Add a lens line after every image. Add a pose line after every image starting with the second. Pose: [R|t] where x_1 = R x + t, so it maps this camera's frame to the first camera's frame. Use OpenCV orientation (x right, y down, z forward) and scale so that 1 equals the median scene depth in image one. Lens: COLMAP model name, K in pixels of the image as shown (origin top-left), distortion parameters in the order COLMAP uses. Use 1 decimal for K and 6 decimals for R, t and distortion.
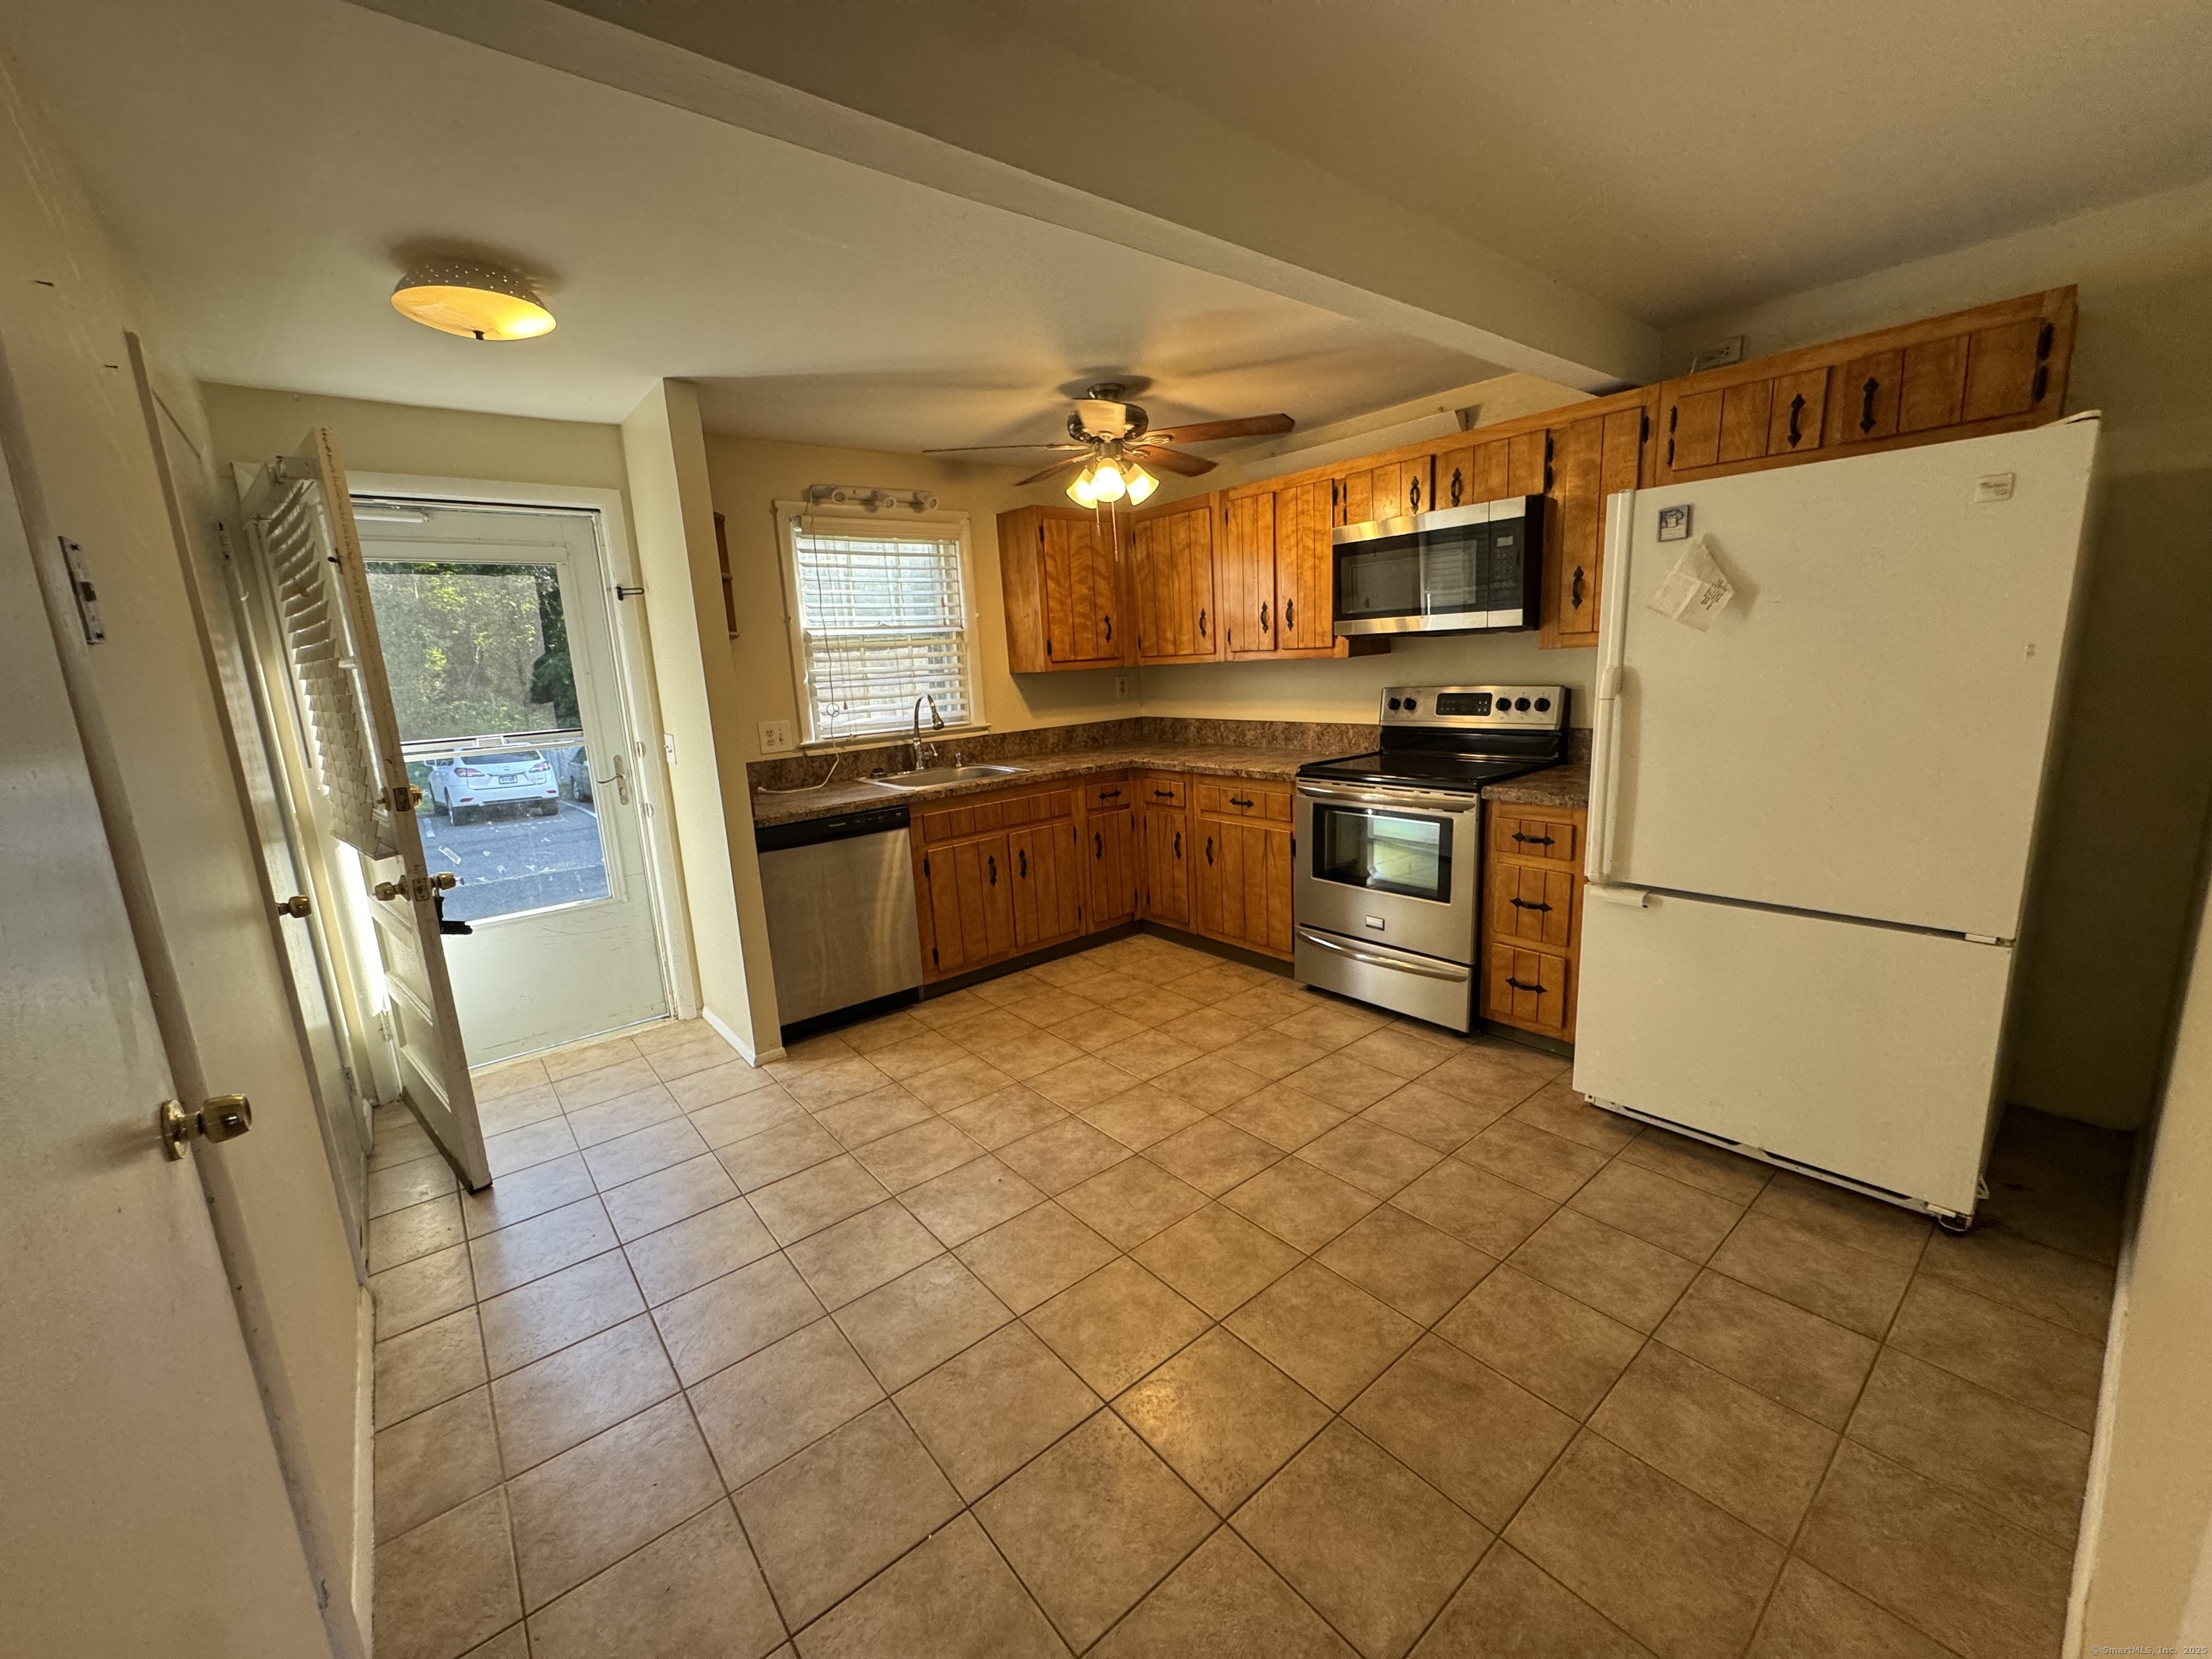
lens RADIAL K [[884.0, 0, 1093.3], [0, 884.0, 832.3], [0, 0, 1]] dist [-0.001746, -0.000481]
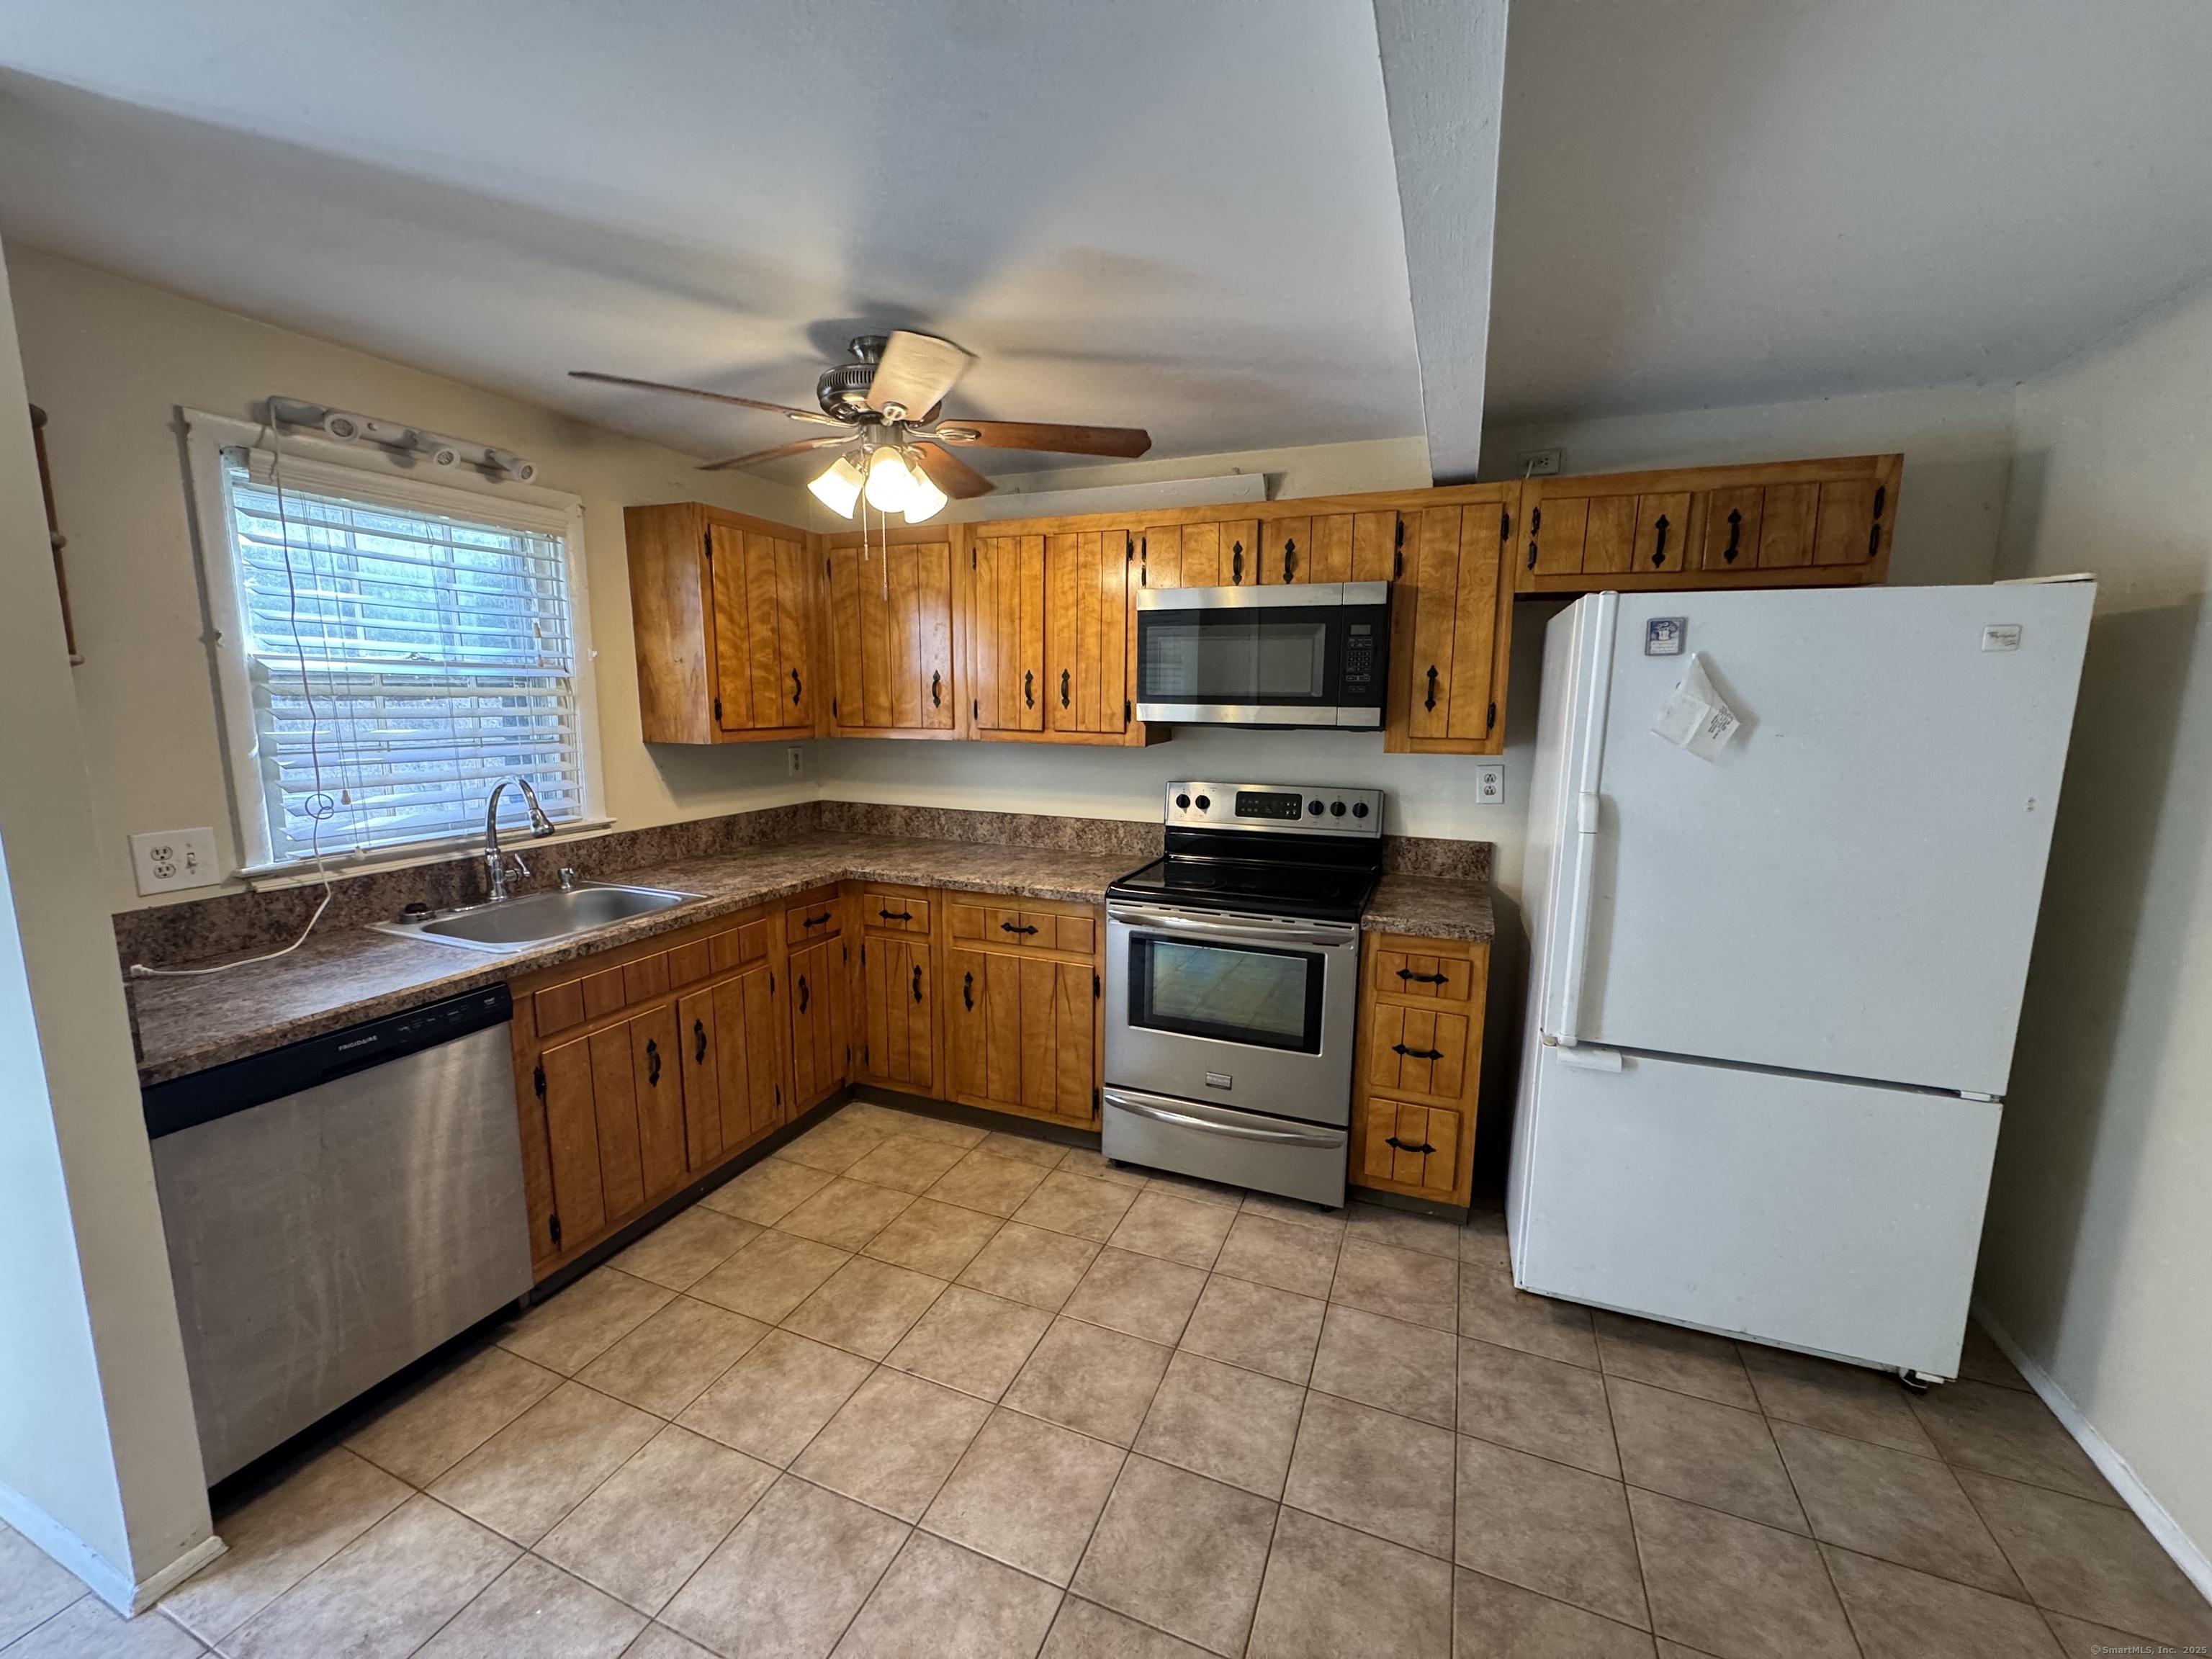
lens RADIAL K [[884.0, 0, 1100.4], [0, 884.0, 830.8], [0, 0, 1]] dist [-0.001746, -0.000481]
pose [[0.872715, -0.013828, 0.488035, -0.175093], [0.041793, 0.998046, -0.046457, -0.097485], [-0.486439, 0.060940, 0.871587, 0.361311]]
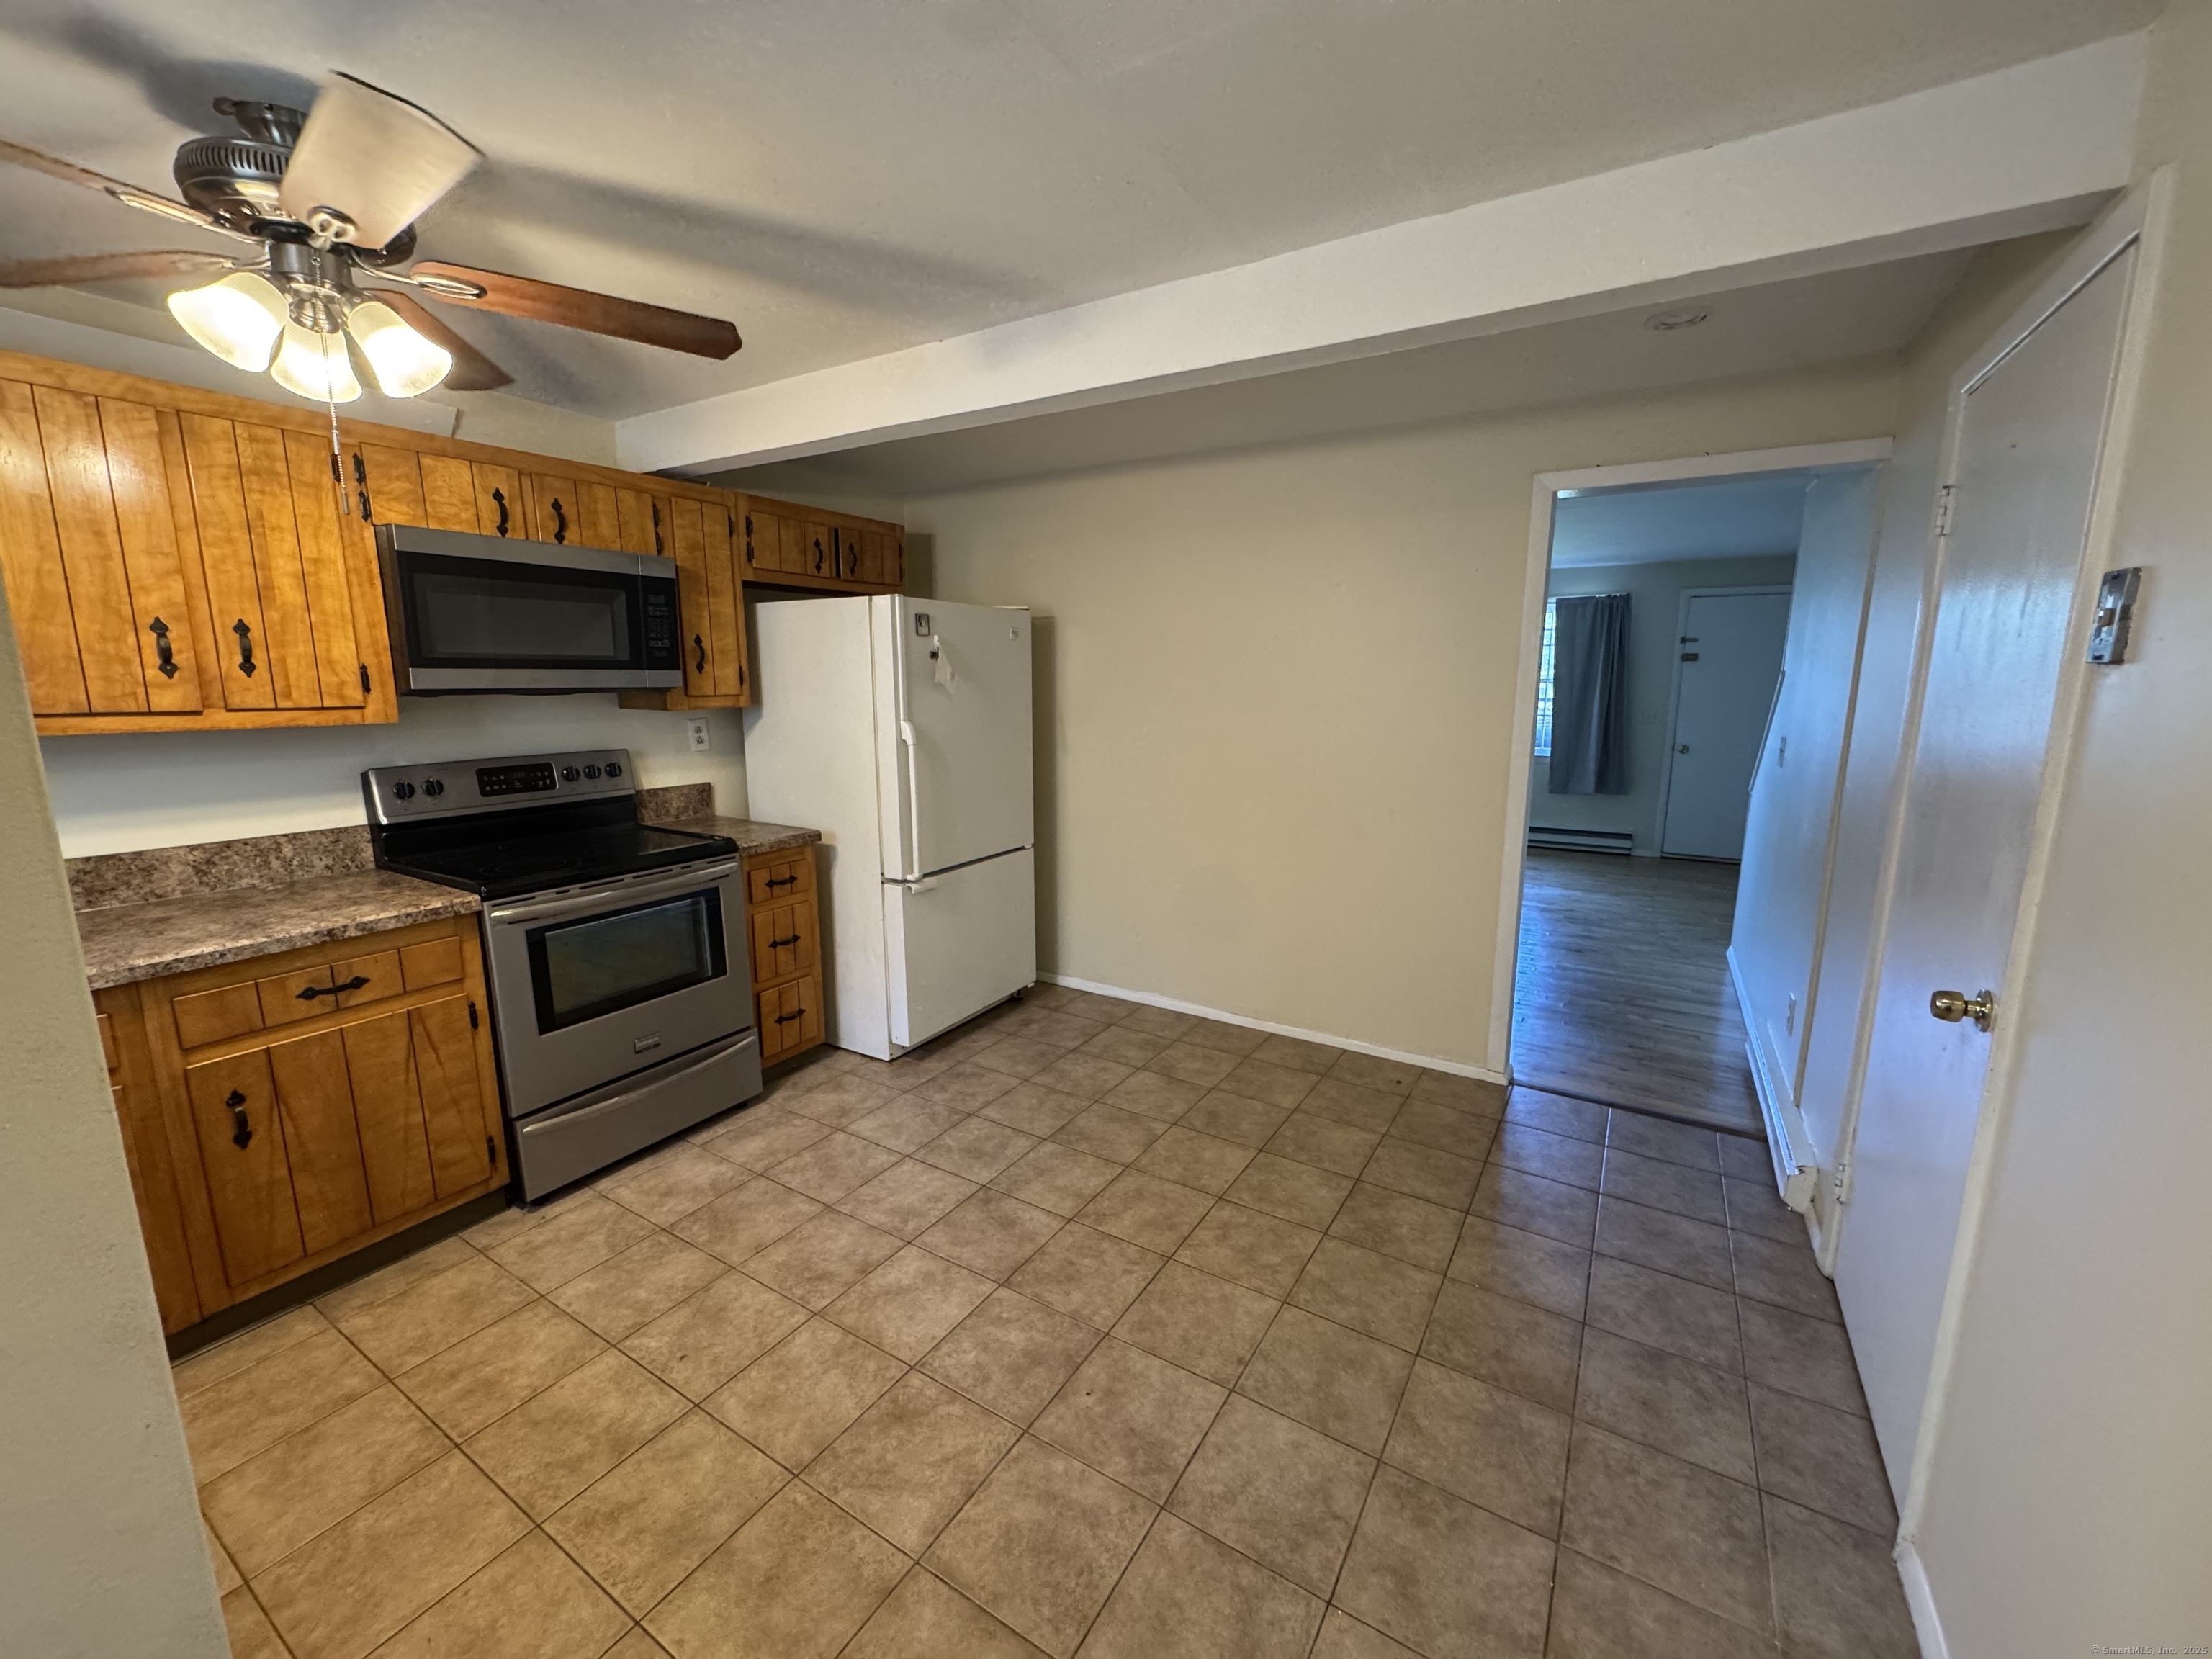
lens RADIAL K [[884.0, 0, 1114.7], [0, 884.0, 835.0], [0, 0, 1]] dist [-0.001746, -0.000481]
pose [[-0.345883, -0.116007, 0.931079, -0.600487], [0.202661, 0.959667, 0.194855, -0.161852], [-0.916130, 0.256090, -0.308423, 0.862863]]
